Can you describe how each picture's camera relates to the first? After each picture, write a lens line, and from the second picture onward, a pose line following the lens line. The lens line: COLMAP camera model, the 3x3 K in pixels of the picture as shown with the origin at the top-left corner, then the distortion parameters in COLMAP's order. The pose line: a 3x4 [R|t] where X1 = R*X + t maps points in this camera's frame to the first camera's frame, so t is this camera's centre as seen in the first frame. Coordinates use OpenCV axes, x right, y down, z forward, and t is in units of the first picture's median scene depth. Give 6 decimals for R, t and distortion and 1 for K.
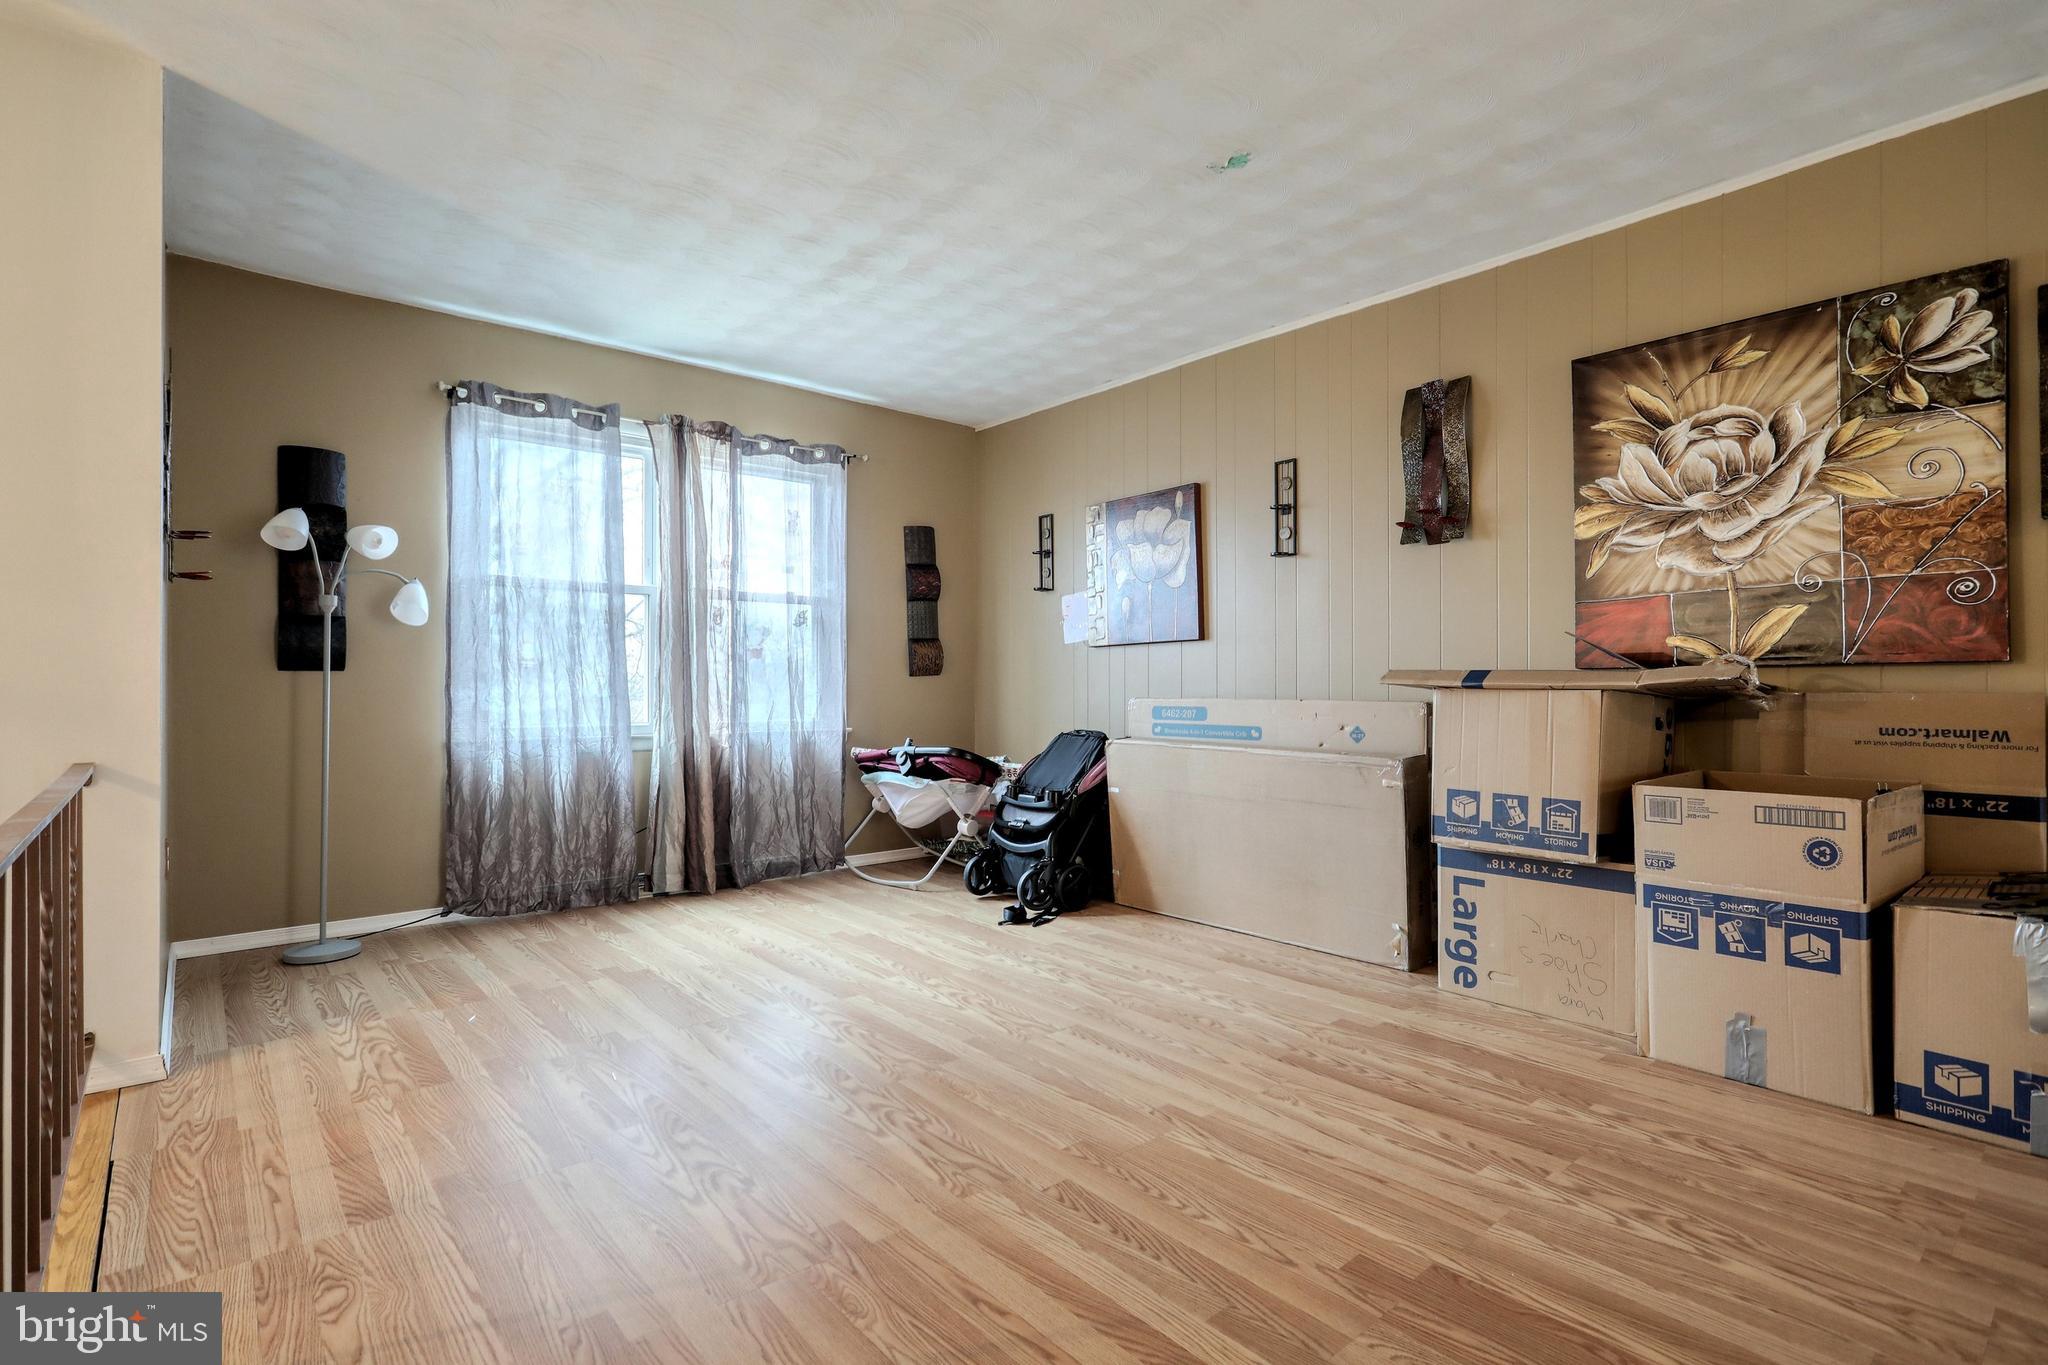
lens RADIAL K [[981.0, 0, 1015.5], [0, 981.0, 684.9], [0, 0, 1]] dist [0.000755, 0.001046]
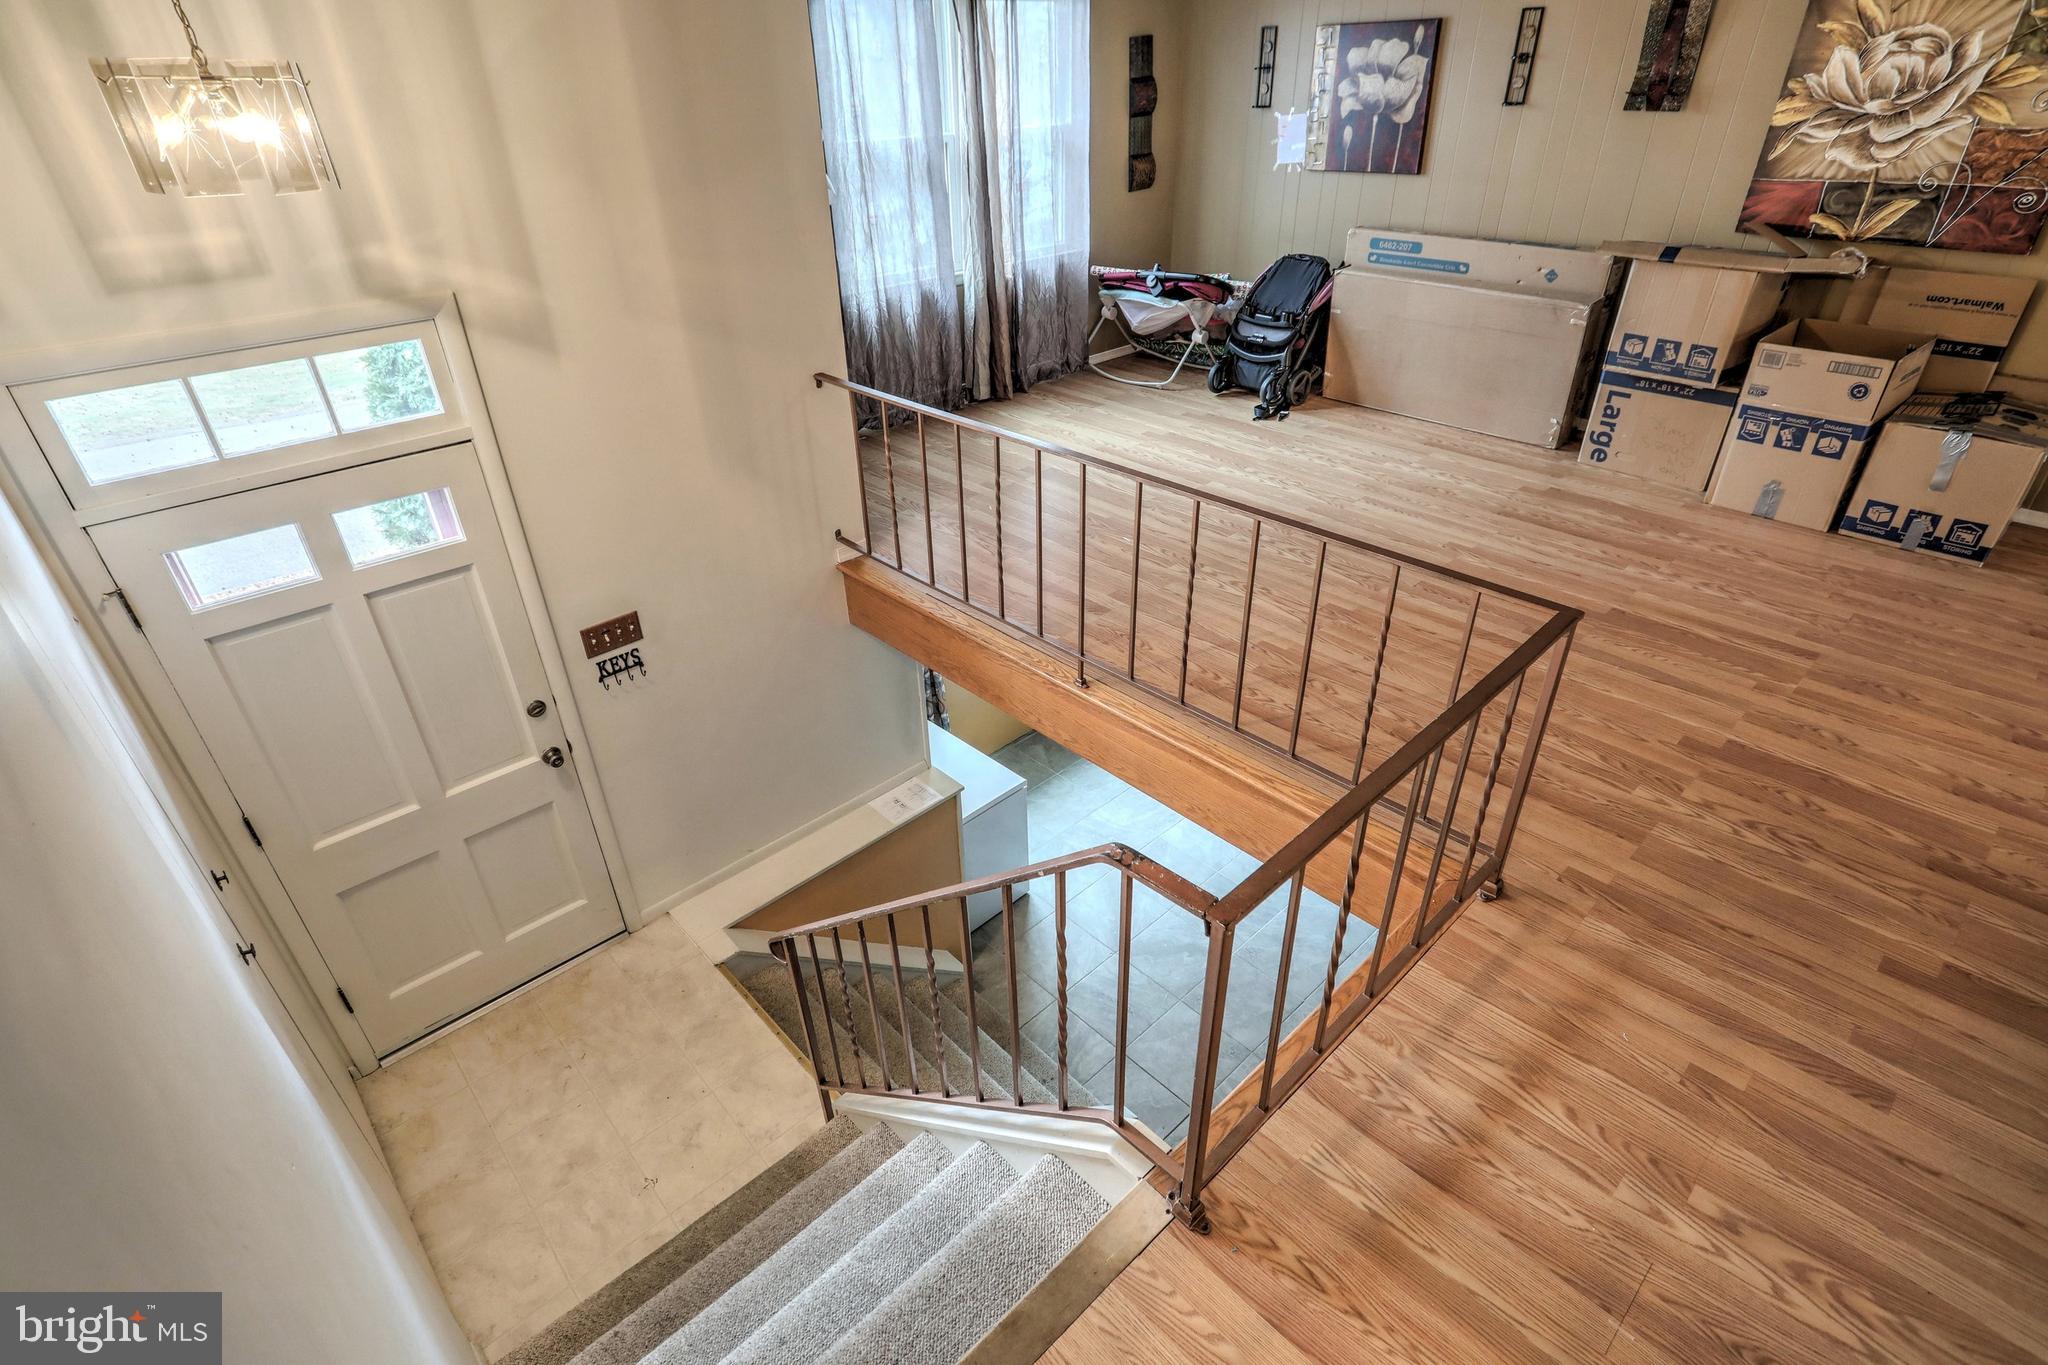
lens RADIAL K [[1003.9, 0, 1012.0], [0, 1003.9, 677.9], [0, 0, 1]] dist [-0.000973, 0.001395]
pose [[0.998776, -0.043733, 0.023094, -0.562620], [0.024845, 0.847446, 0.530300, -0.290922], [-0.042762, -0.529077, 0.847495, -0.537939]]
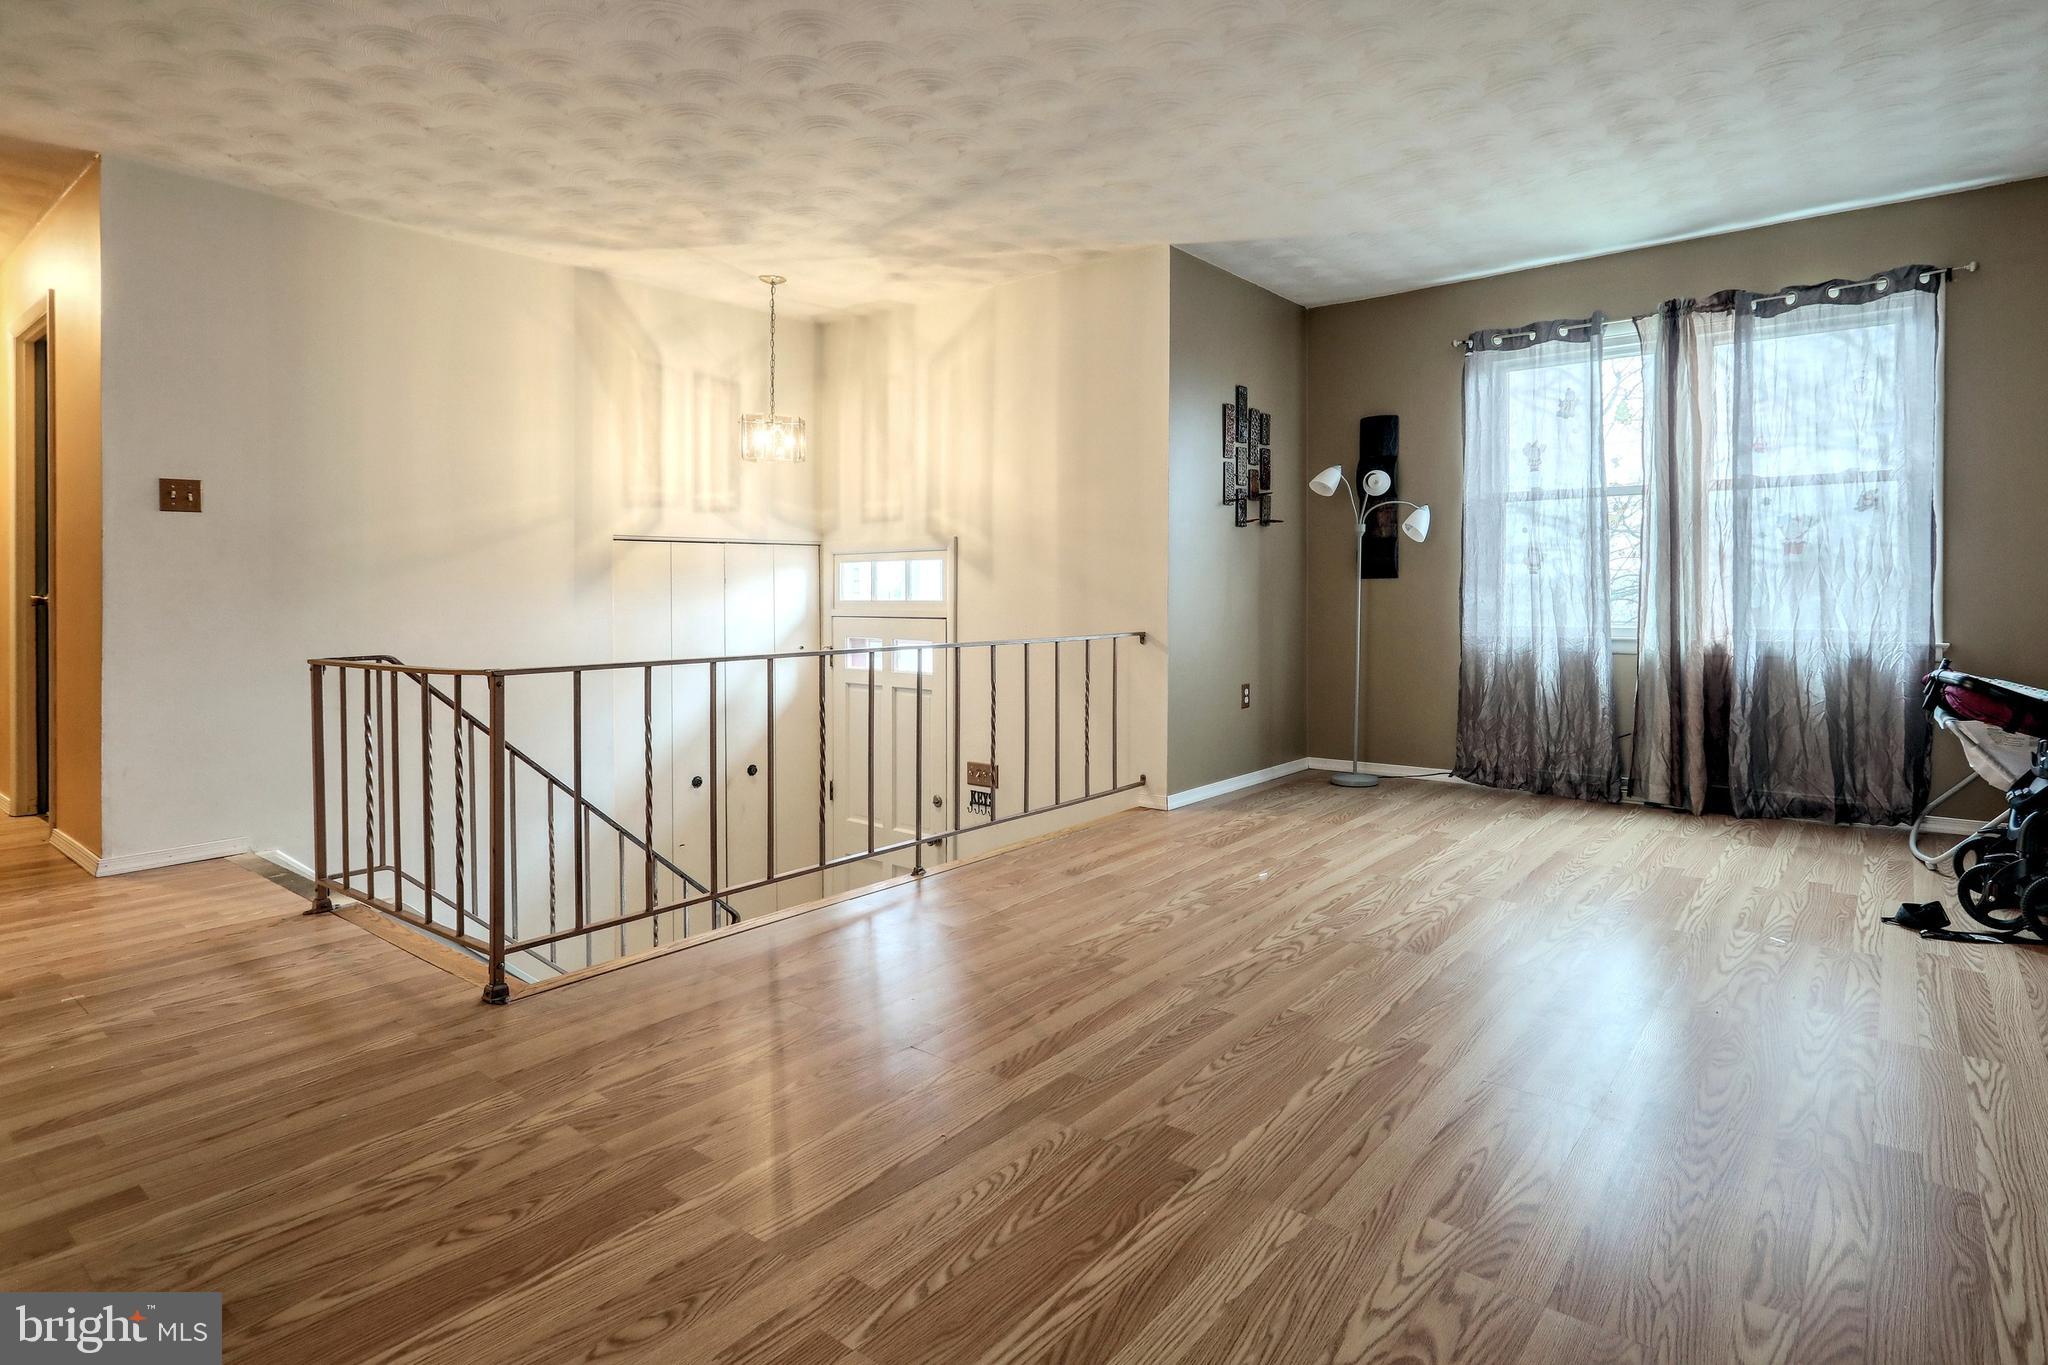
lens RADIAL K [[1051.2, 0, 1095.6], [0, 1051.2, 588.7], [0, 0, 1]] dist [-0.002048, -0.001009]
pose [[0.218190, -0.003605, -0.975900, 0.828751], [0.005869, 0.999980, -0.002382, 0.001945], [0.975889, -0.005208, 0.218206, 0.384164]]
